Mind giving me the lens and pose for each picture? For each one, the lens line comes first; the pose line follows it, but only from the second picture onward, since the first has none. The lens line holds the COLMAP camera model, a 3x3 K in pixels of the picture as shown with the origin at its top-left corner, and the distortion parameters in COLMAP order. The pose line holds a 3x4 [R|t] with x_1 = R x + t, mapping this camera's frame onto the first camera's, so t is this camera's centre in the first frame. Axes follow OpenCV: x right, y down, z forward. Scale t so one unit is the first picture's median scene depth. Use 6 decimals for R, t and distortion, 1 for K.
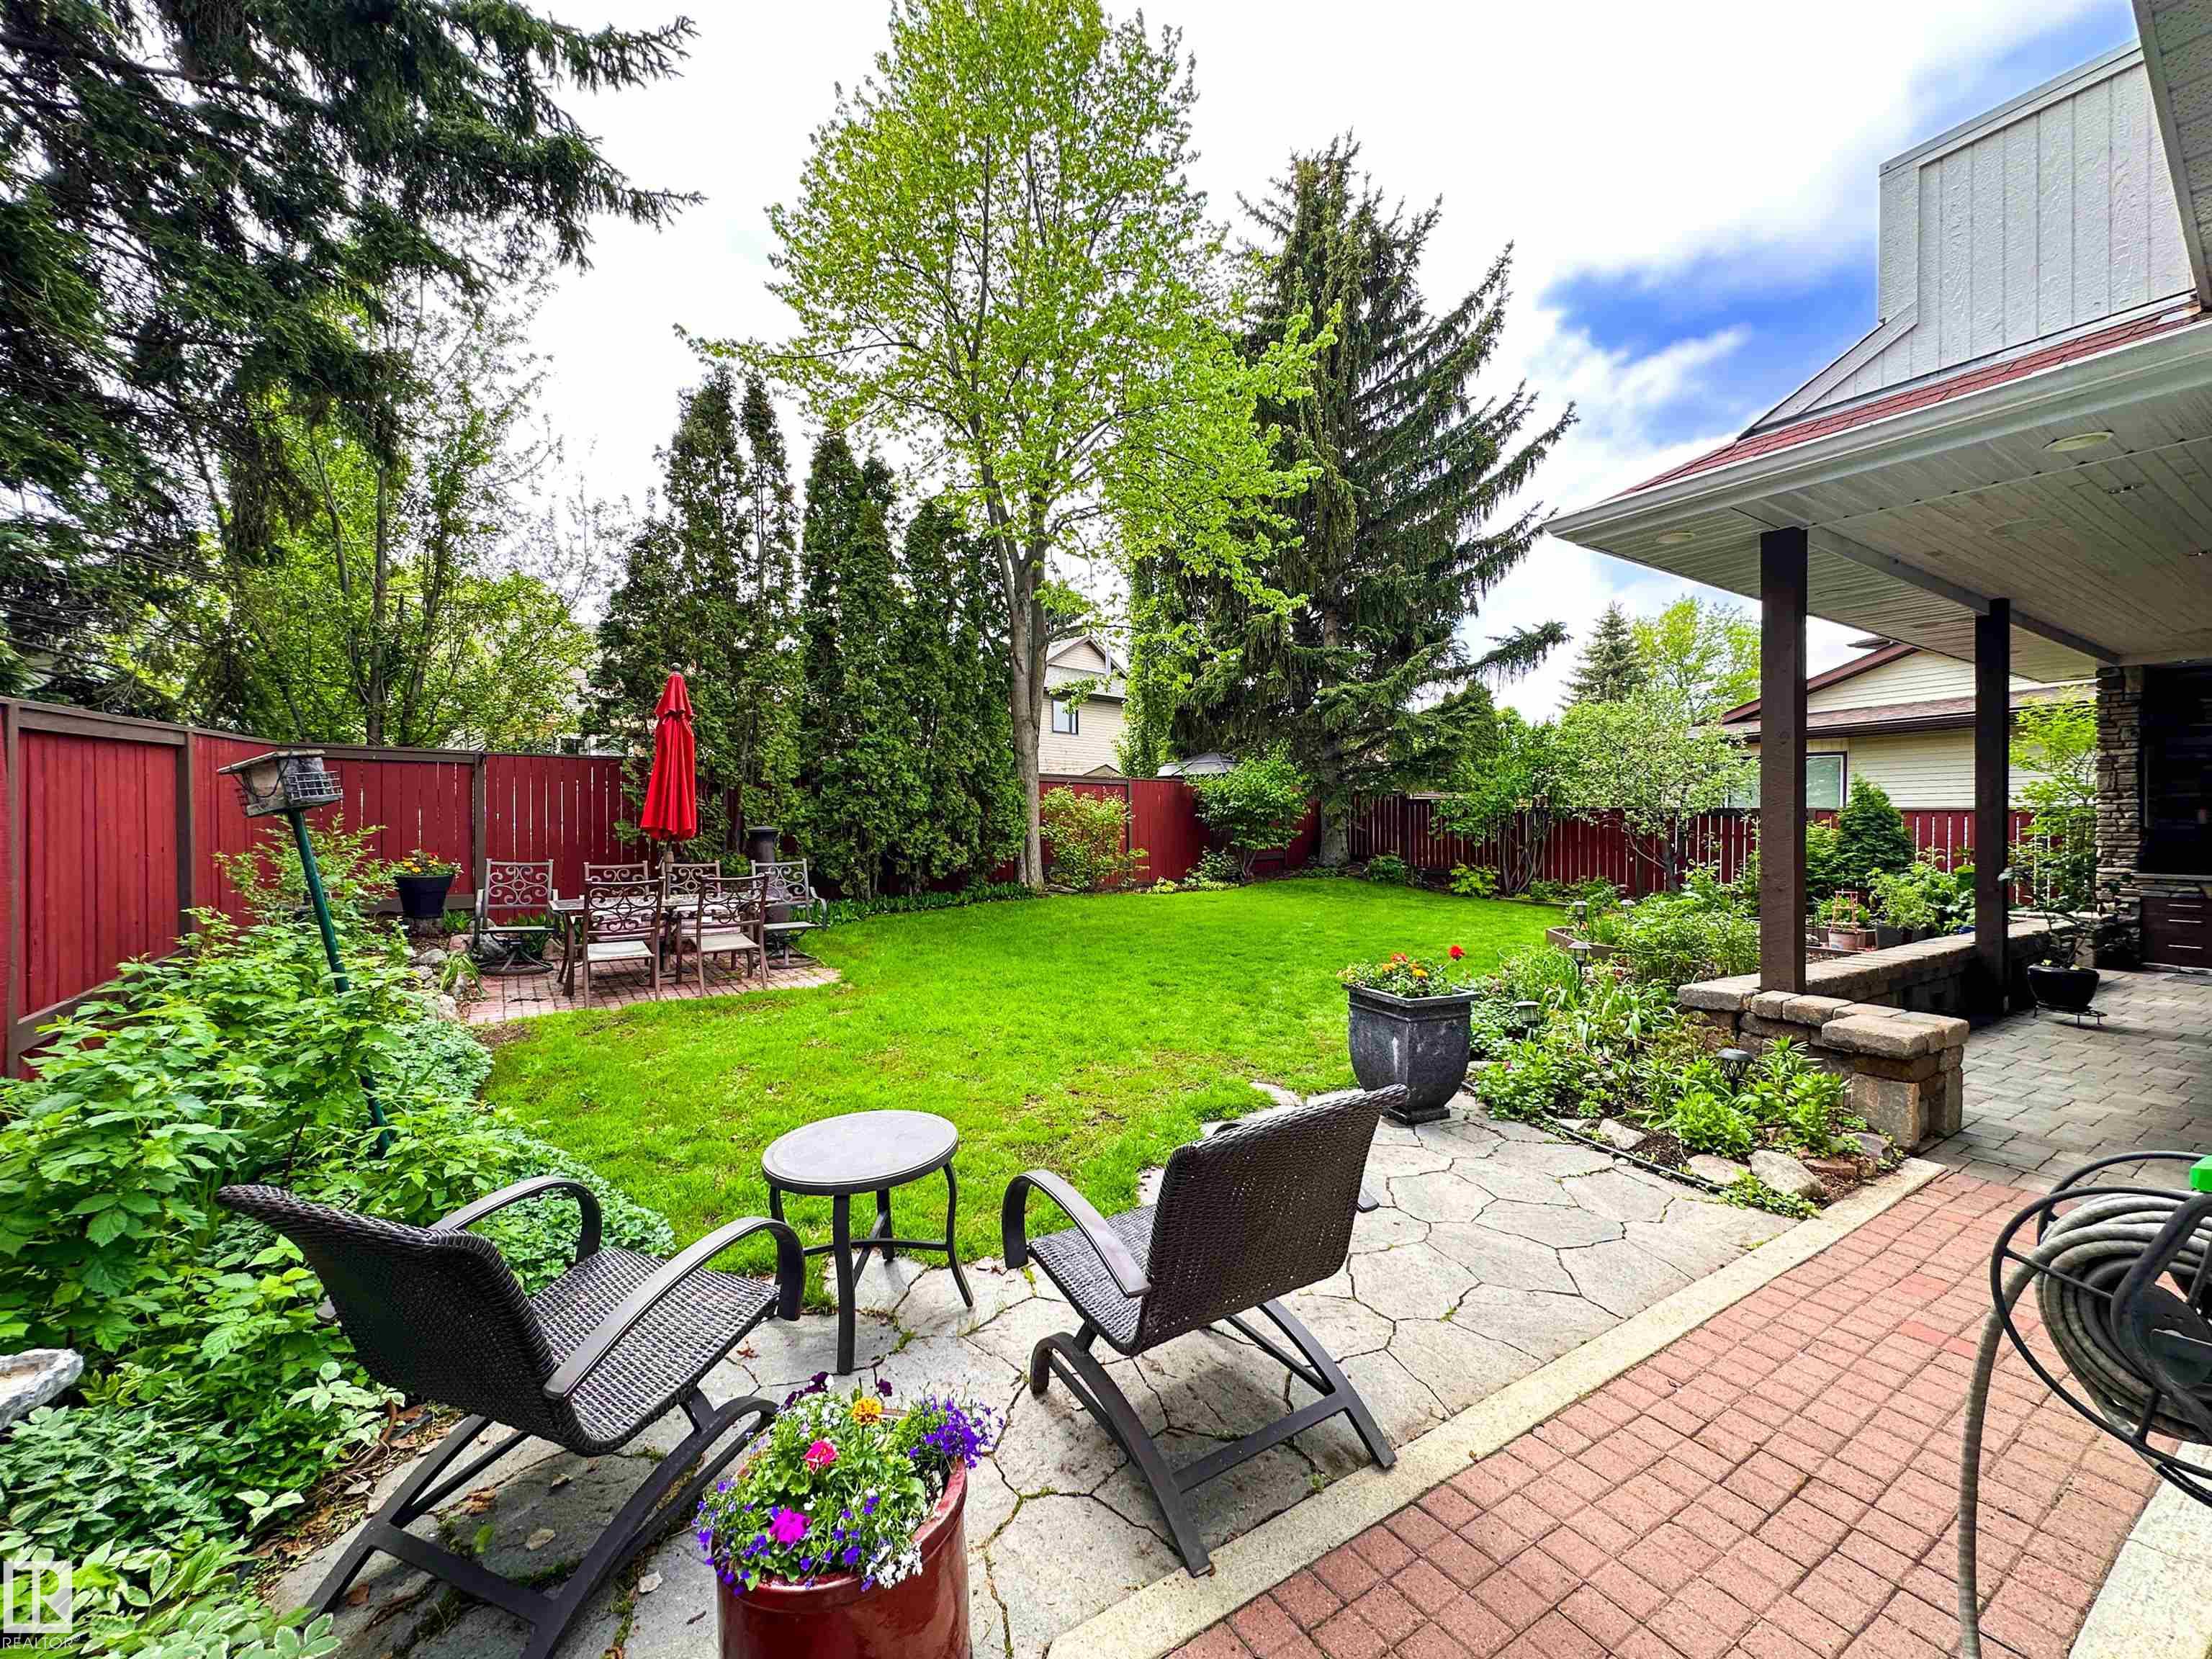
lens RADIAL K [[897.2, 0, 1095.1], [0, 897.2, 819.4], [0, 0, 1]] dist [-0.015269, -0.000068]
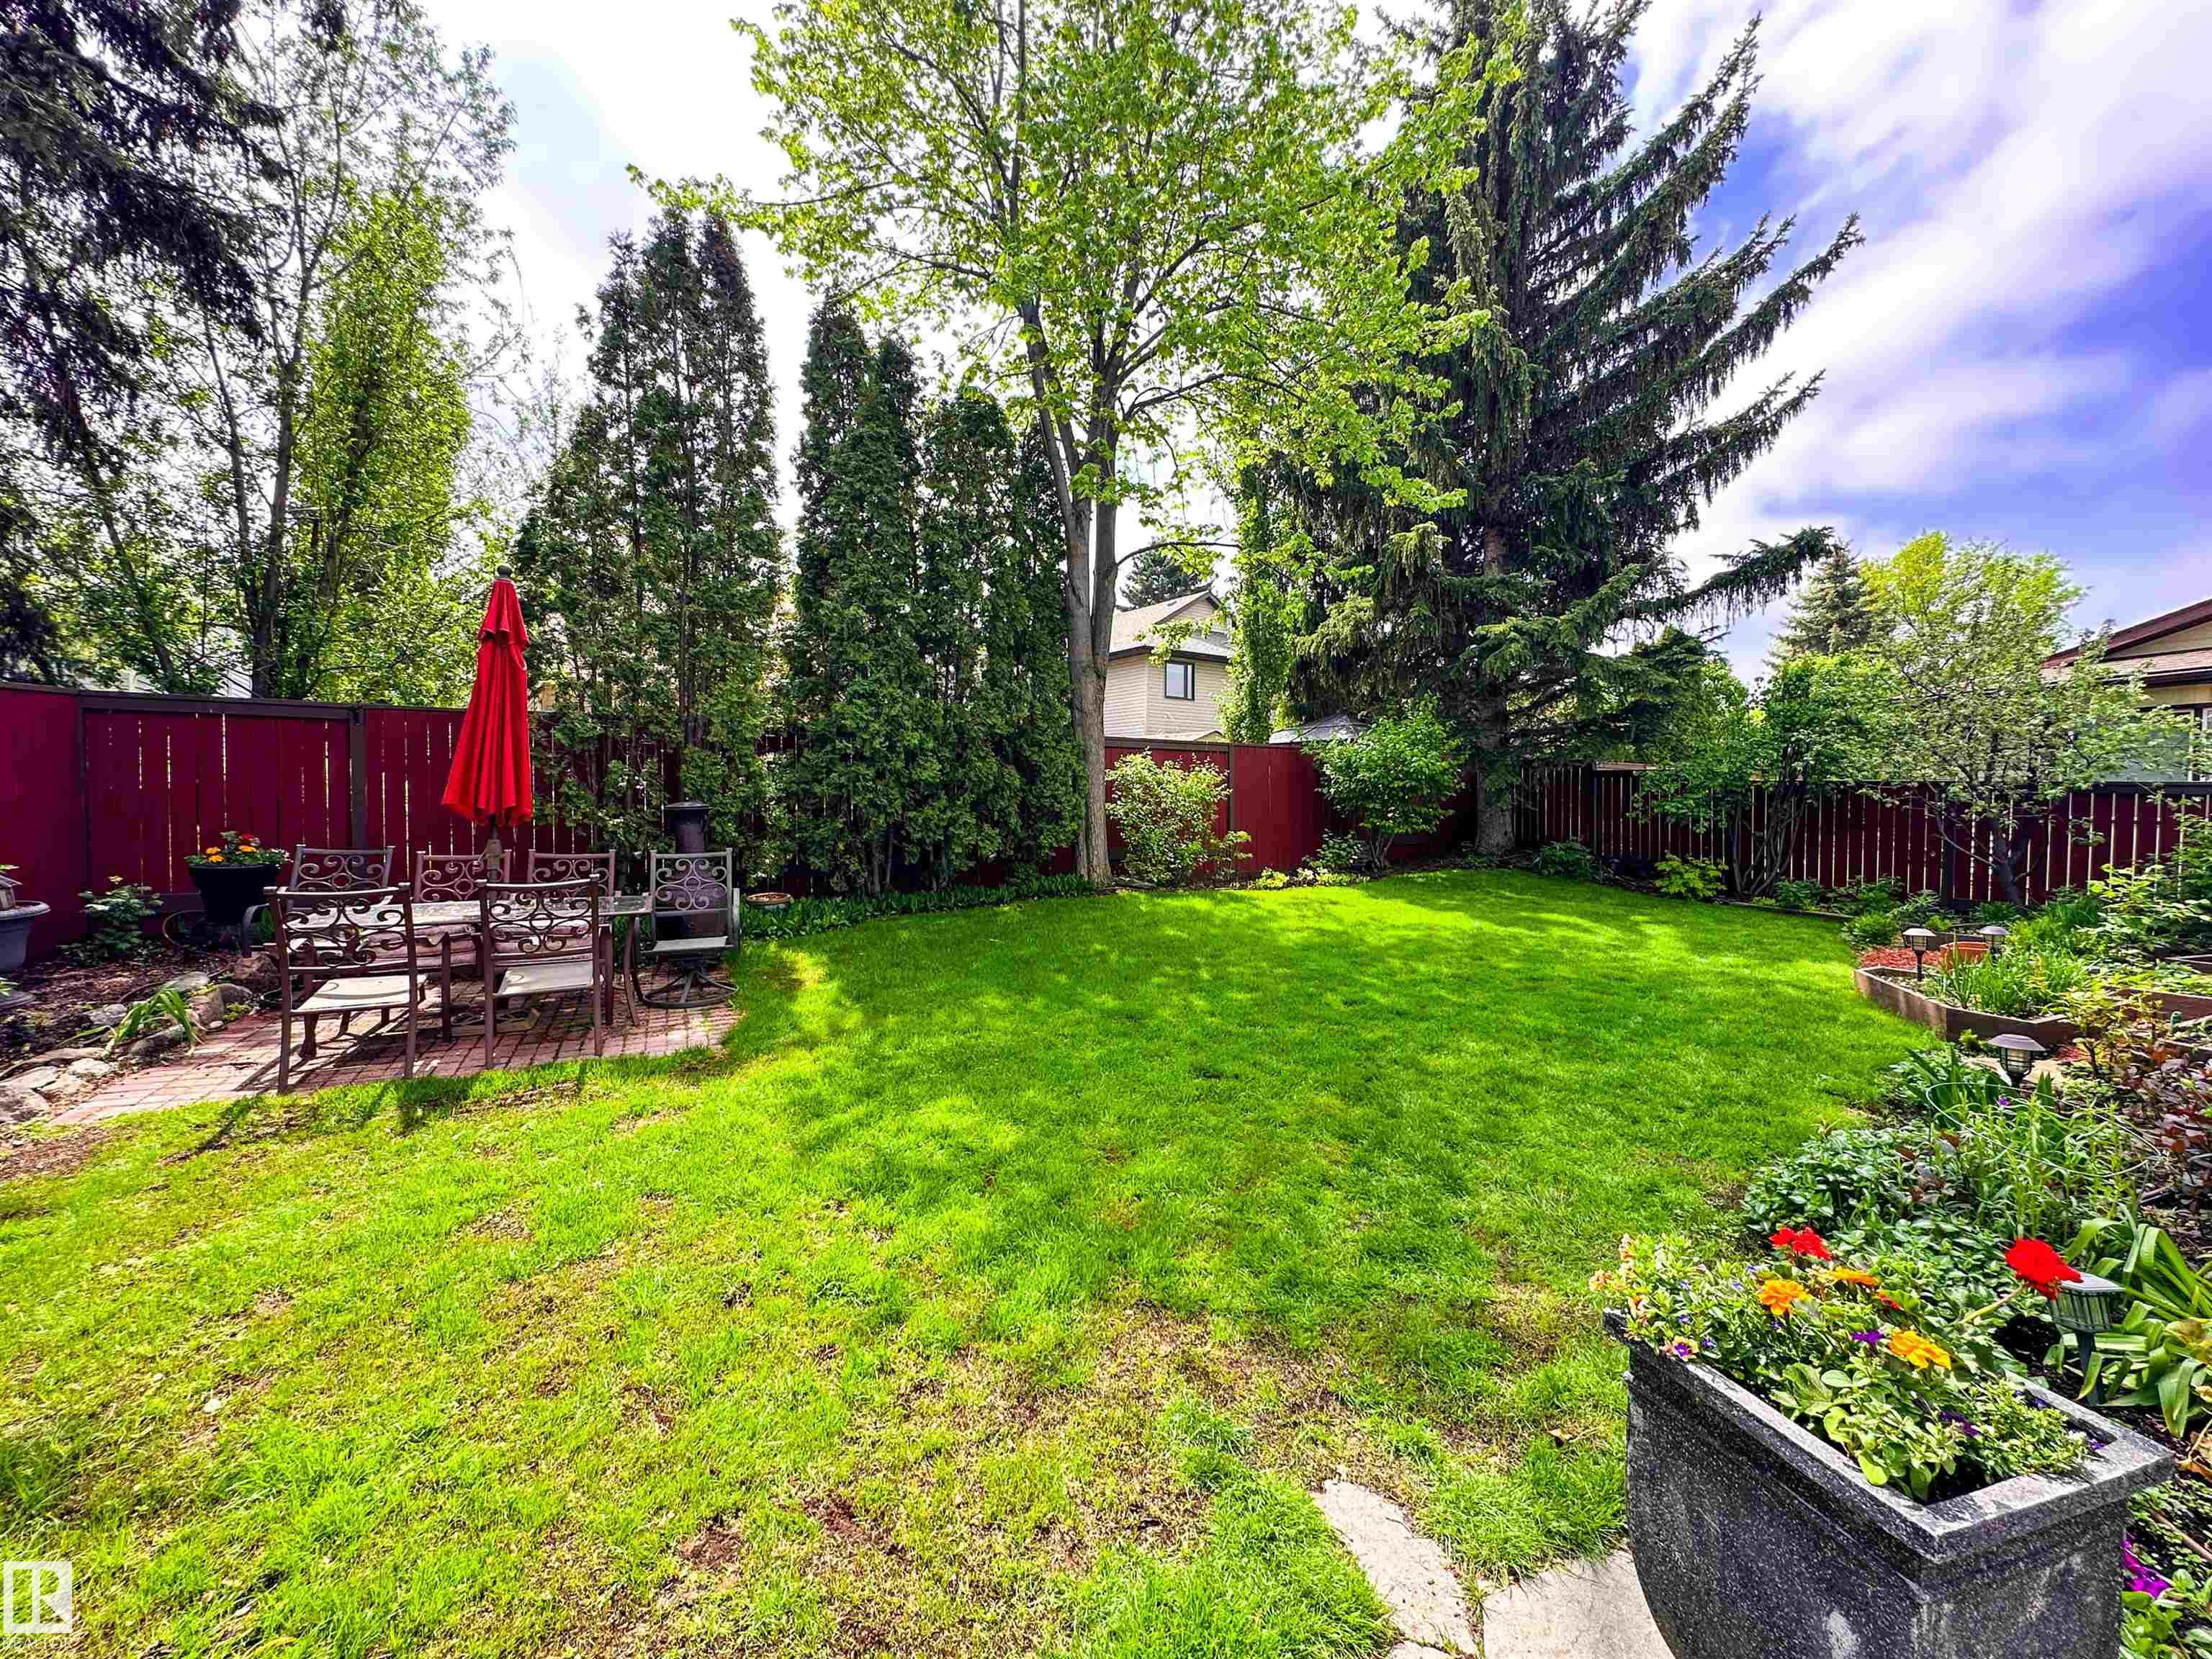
lens RADIAL K [[897.2, 0, 1095.1], [0, 897.2, 819.4], [0, 0, 1]] dist [-0.015269, -0.000068]
pose [[0.988697, 0.008003, -0.149713, 0.038874], [-0.003771, 0.999586, 0.028532, -0.000387], [0.149879, -0.027645, 0.988318, 0.179582]]
